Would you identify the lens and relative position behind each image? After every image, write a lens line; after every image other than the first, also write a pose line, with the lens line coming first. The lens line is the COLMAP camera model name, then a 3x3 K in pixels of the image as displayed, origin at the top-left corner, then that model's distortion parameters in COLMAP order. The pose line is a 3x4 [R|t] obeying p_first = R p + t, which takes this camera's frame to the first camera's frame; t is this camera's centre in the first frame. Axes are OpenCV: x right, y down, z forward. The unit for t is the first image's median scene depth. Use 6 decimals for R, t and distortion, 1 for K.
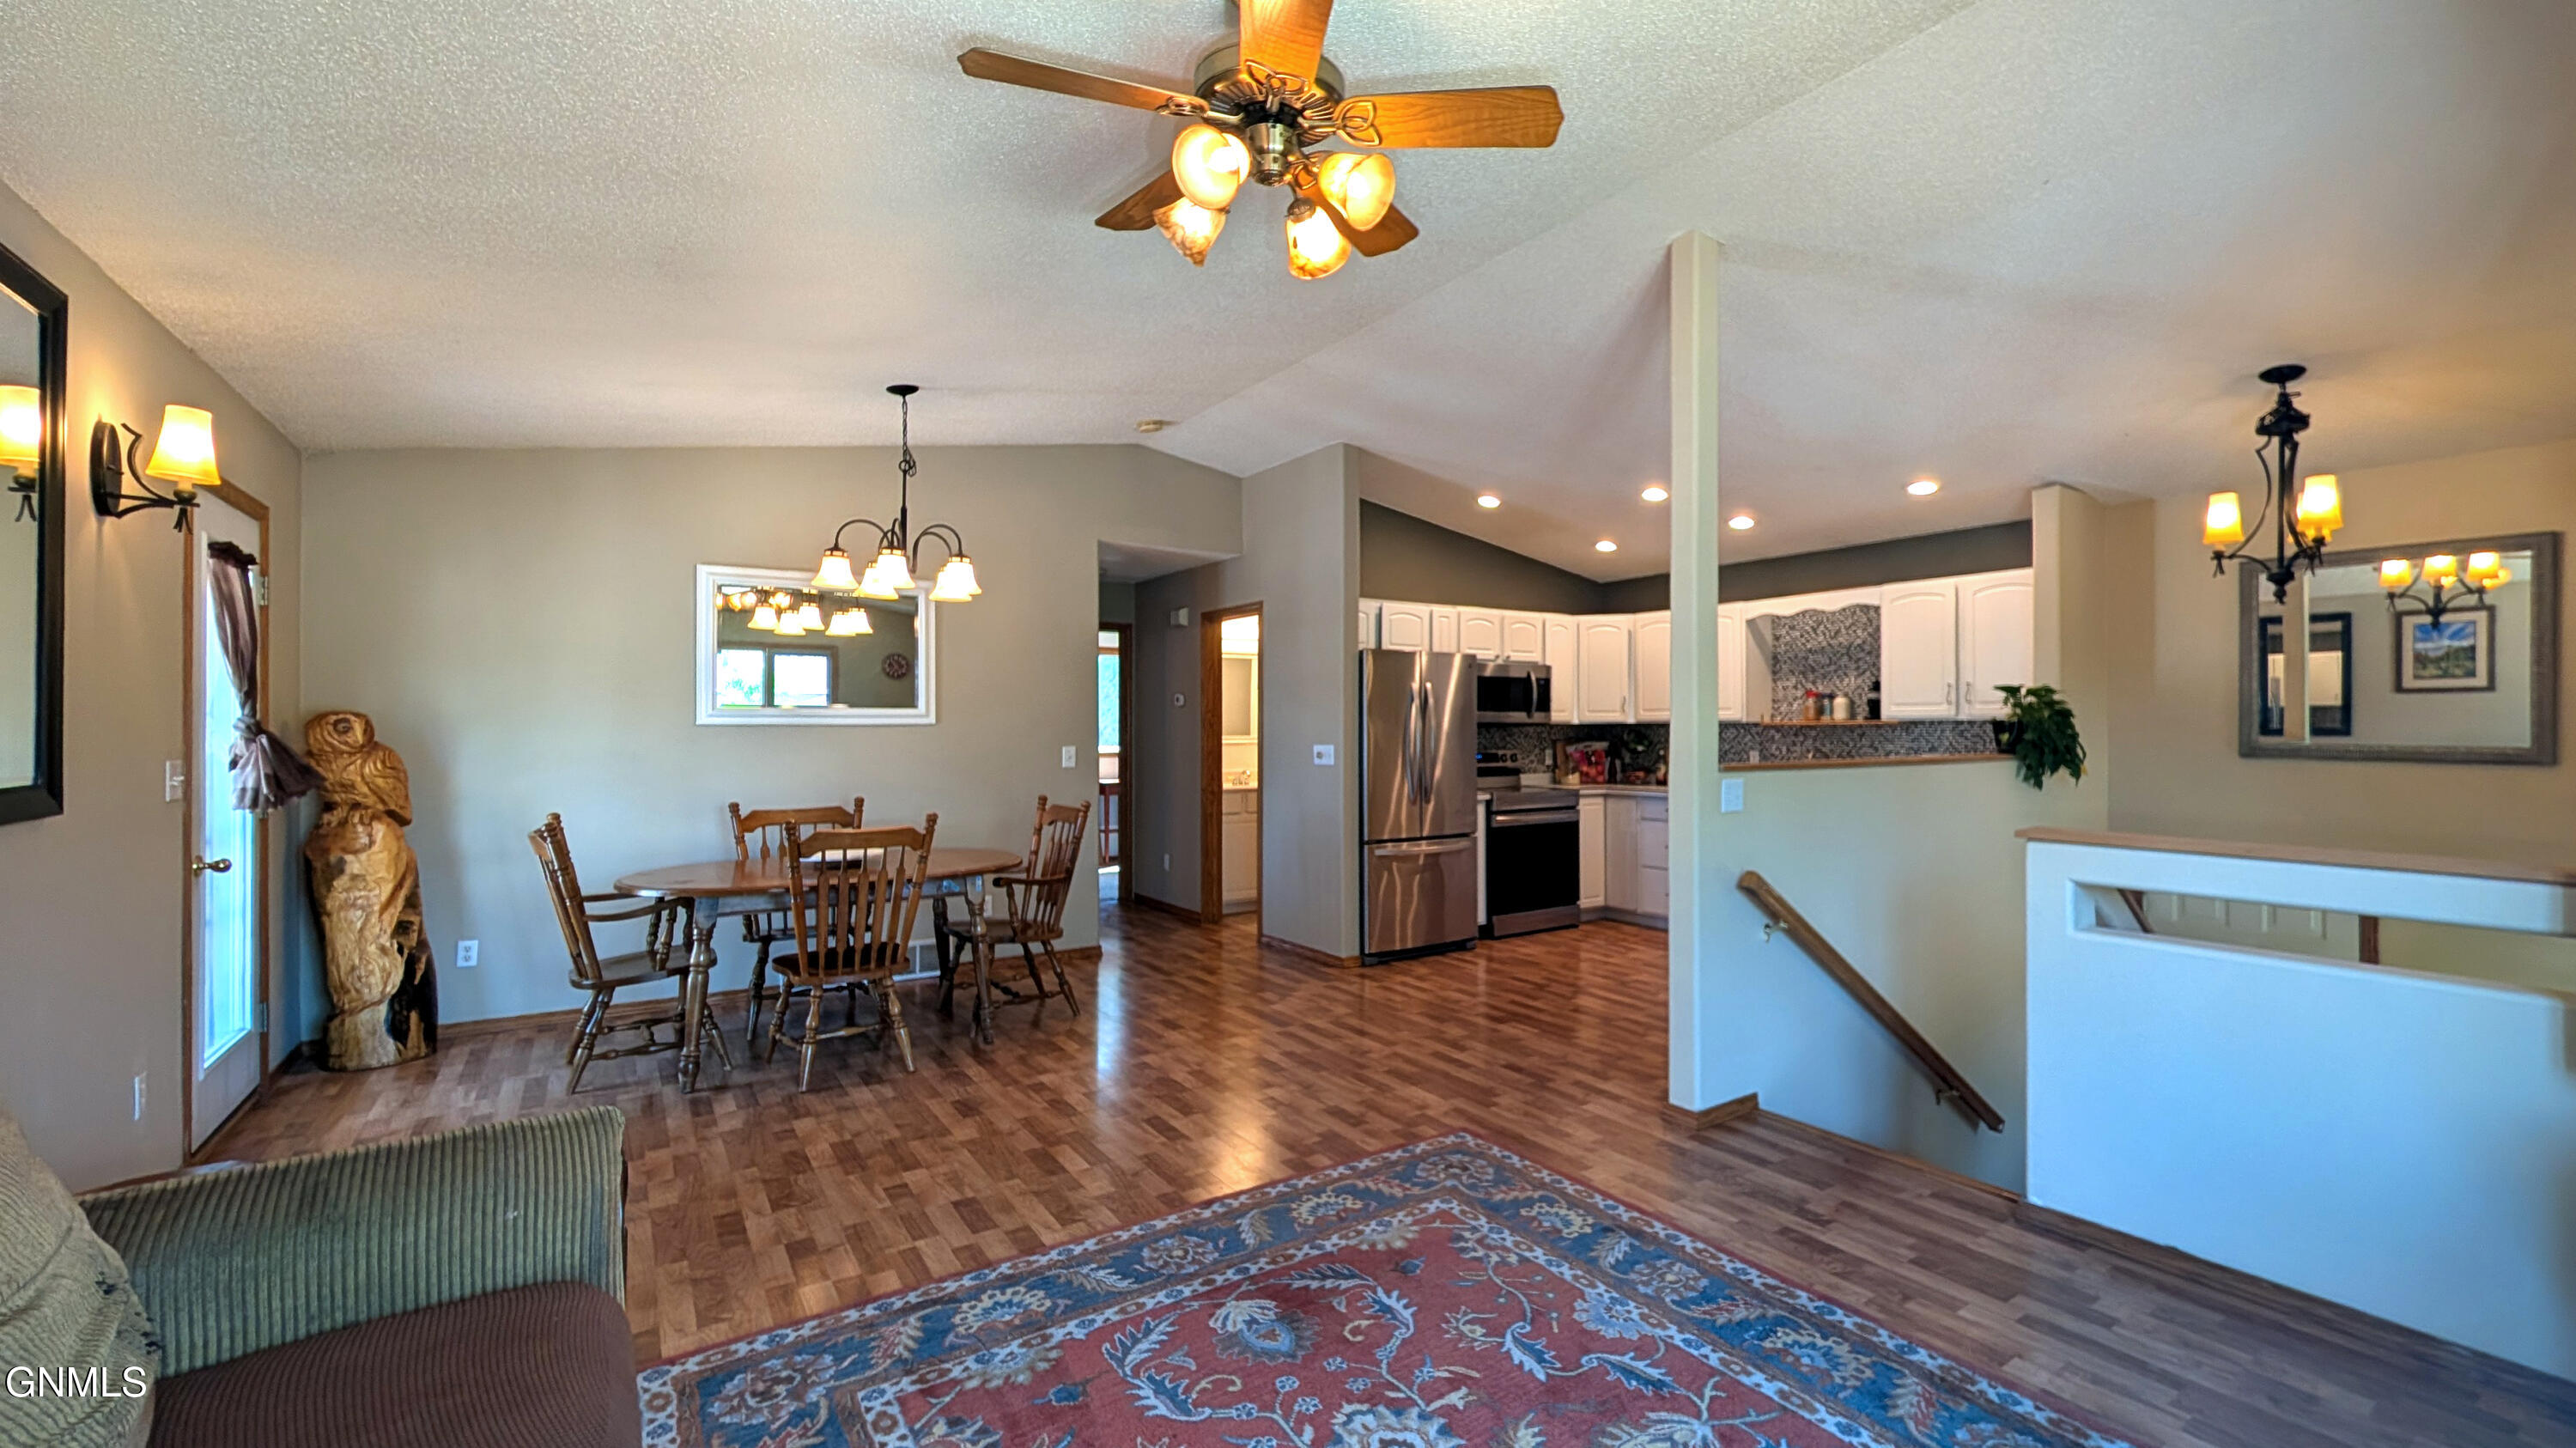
lens RADIAL K [[1080.5, 0, 1407.3], [0, 1080.5, 718.6], [0, 0, 1]] dist [-0.000702, -0.000131]
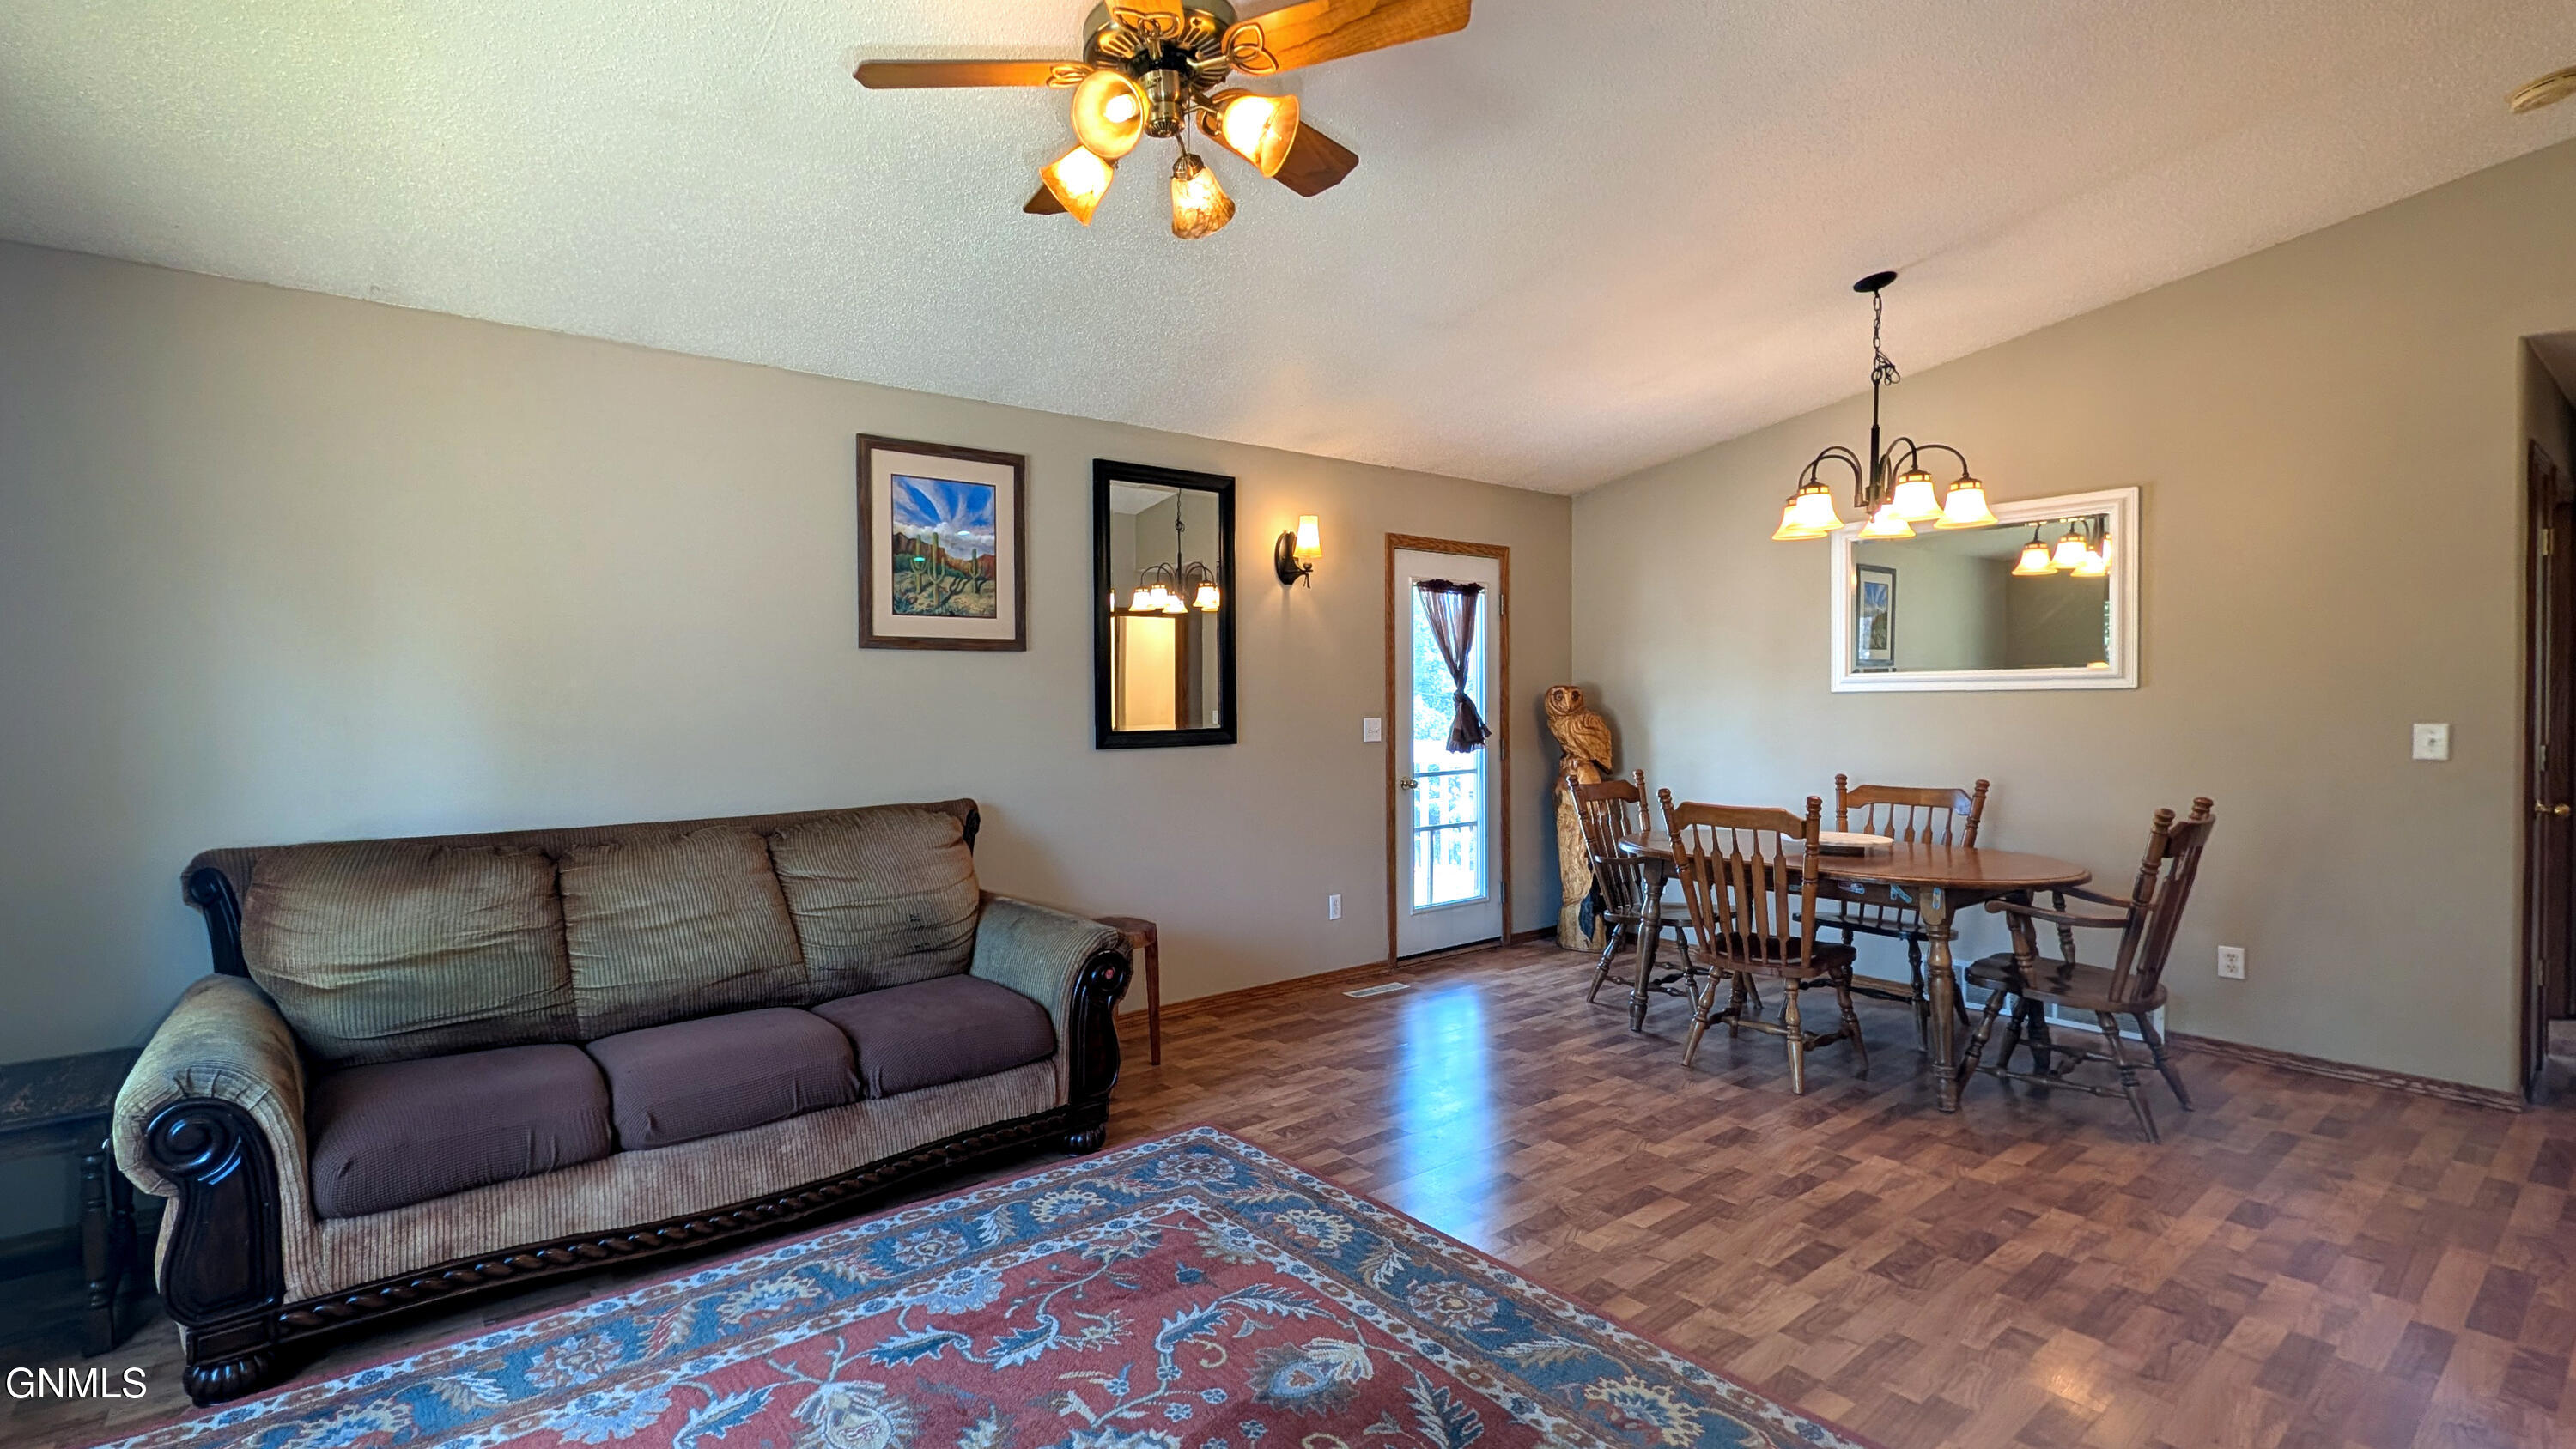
lens RADIAL K [[1106.2, 0, 1128.7], [0, 1106.2, 723.6], [0, 0, 1]] dist [-0.000274, 0.000023]
pose [[-0.035562, 0.021924, -0.999127, 0.379000], [0.014626, 0.999664, 0.021415, 0.003488], [0.999260, -0.013852, -0.035871, 0.435893]]
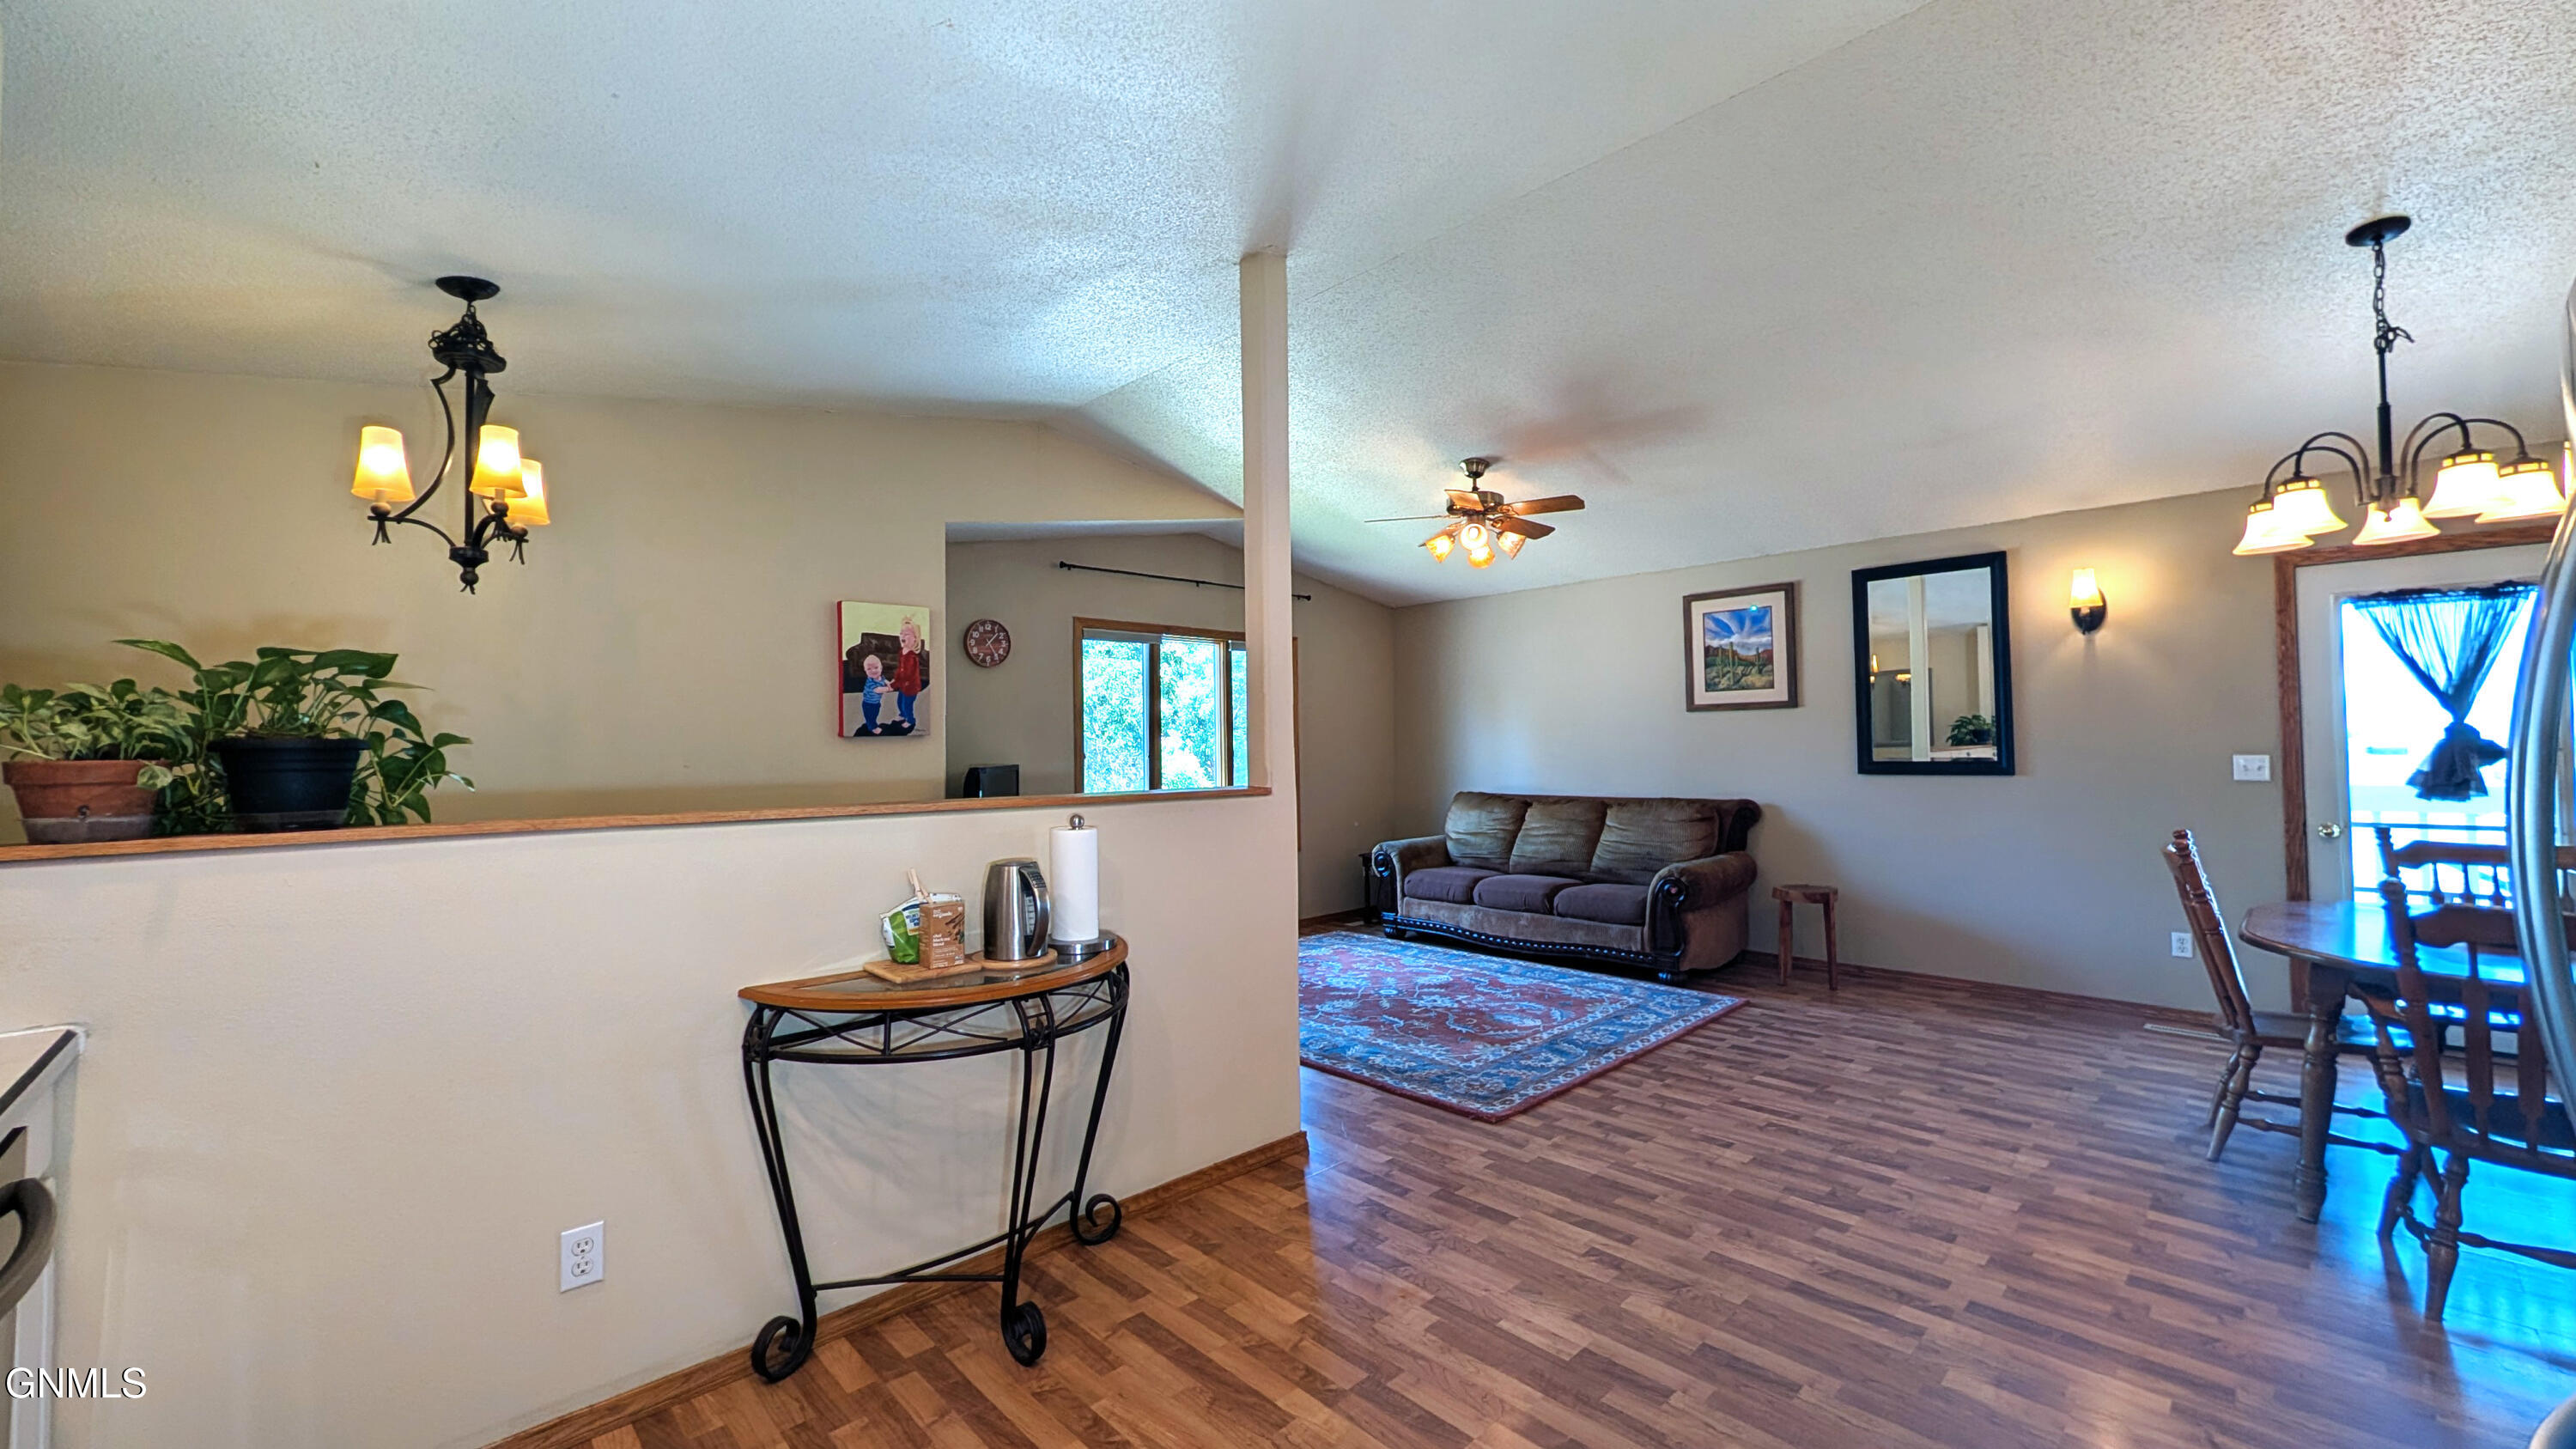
lens RADIAL K [[987.5, 0, 1283.4], [0, 987.5, 726.4], [0, 0, 1]] dist [-0.000546, -0.000185]
pose [[-0.992438, 0.010875, -0.122267, 0.276877], [0.014244, 0.999542, -0.026715, 0.009954], [0.121921, -0.028254, -0.992138, 1.442117]]
